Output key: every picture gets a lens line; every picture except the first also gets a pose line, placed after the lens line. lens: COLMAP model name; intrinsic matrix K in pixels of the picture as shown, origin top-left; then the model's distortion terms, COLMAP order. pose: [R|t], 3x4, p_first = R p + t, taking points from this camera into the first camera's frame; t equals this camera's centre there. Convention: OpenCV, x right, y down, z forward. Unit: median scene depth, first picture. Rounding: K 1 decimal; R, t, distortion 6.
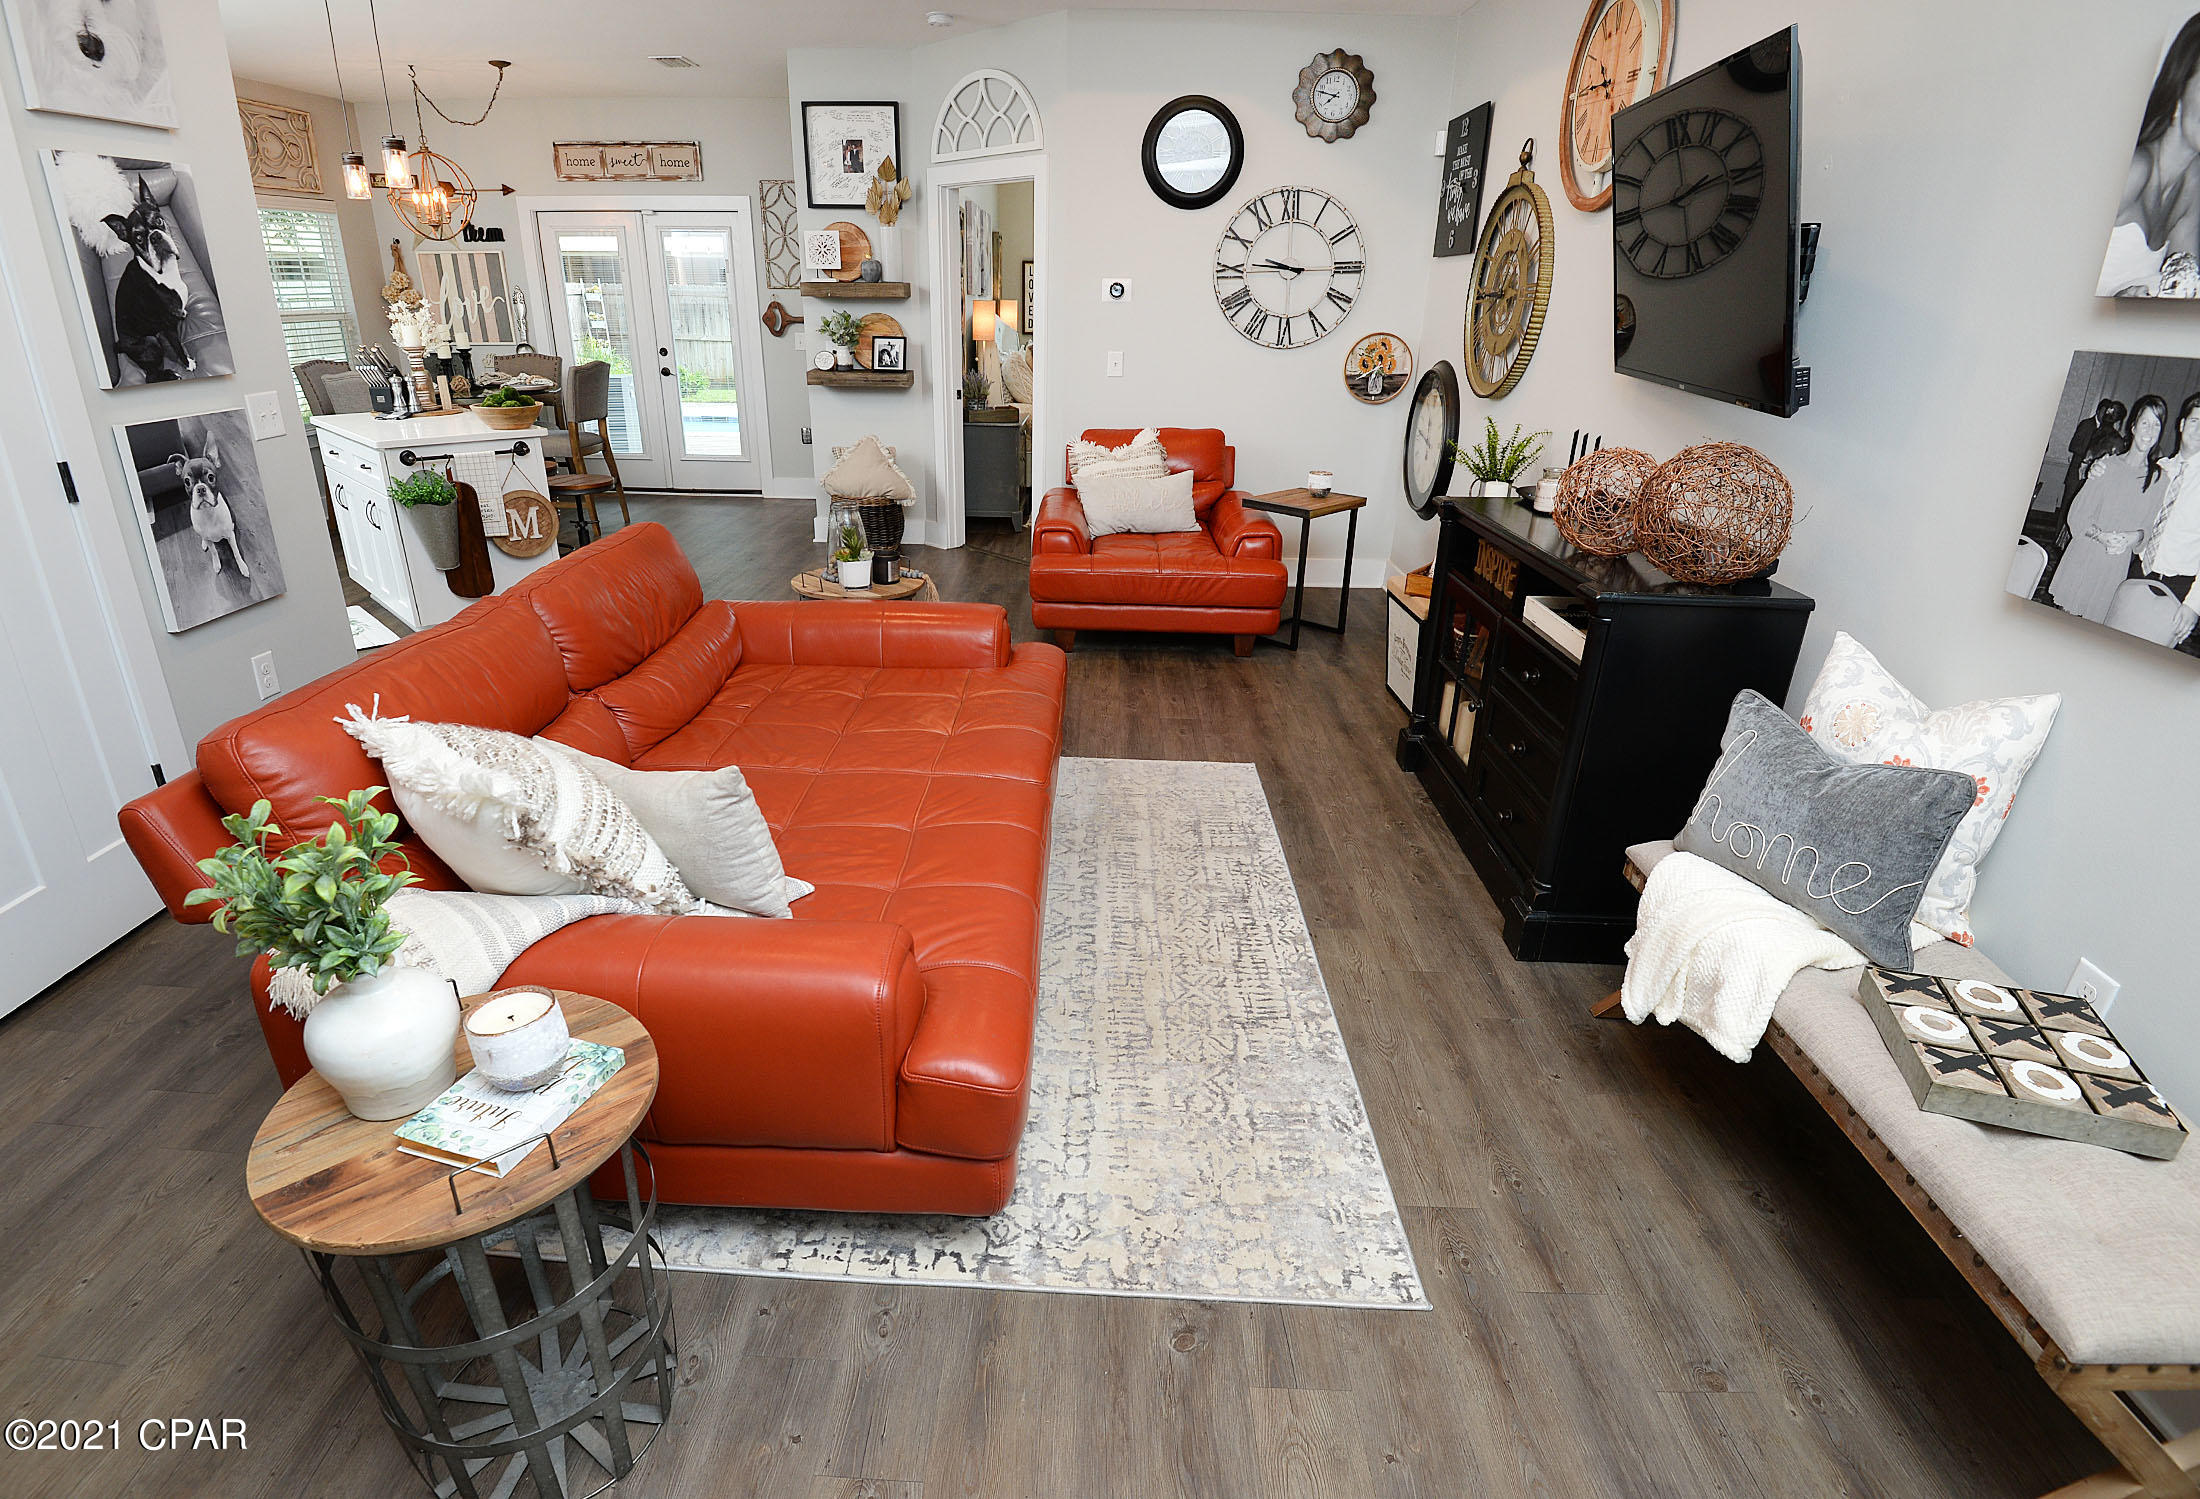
lens RADIAL K [[1083.3, 0, 1061.6], [0, 1083.3, 743.2], [0, 0, 1]] dist [-0.017247, -0.017767]
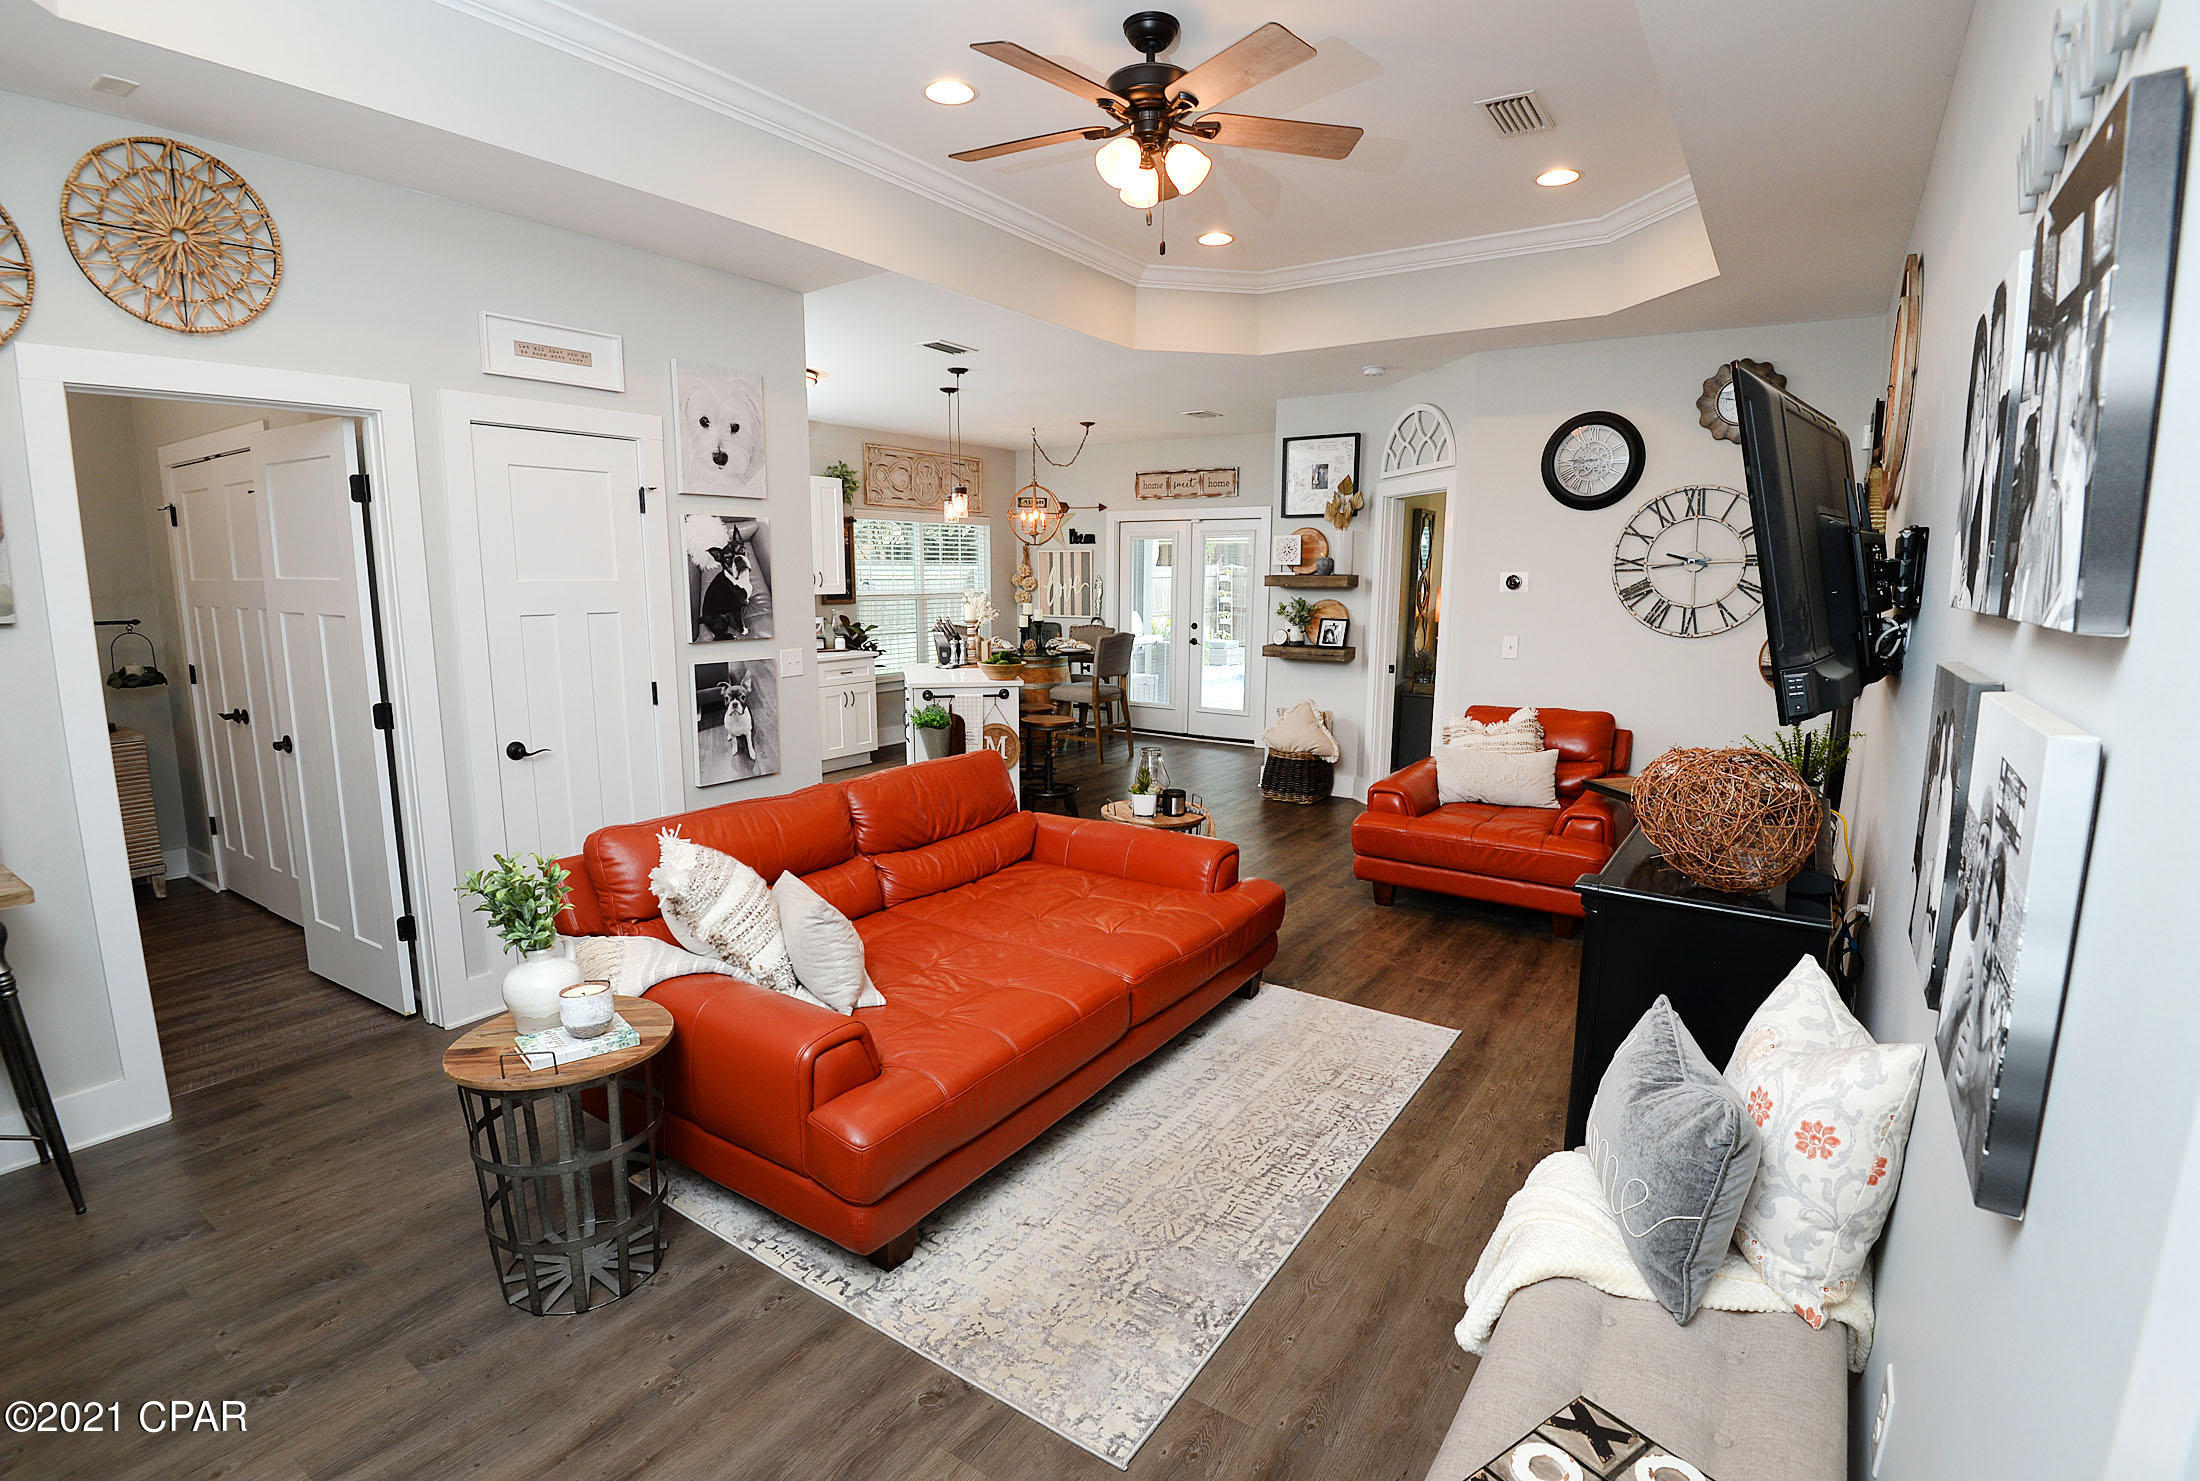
lens RADIAL K [[1047.2, 0, 1100.0], [0, 1047.2, 740.5], [0, 0, 1]] dist [-0.027988, 0.000028]
pose [[0.851706, 0.073126, -0.518893, 0.255241], [-0.192239, 0.964778, -0.179576, -0.001564], [0.487485, 0.252697, 0.835765, -0.030642]]
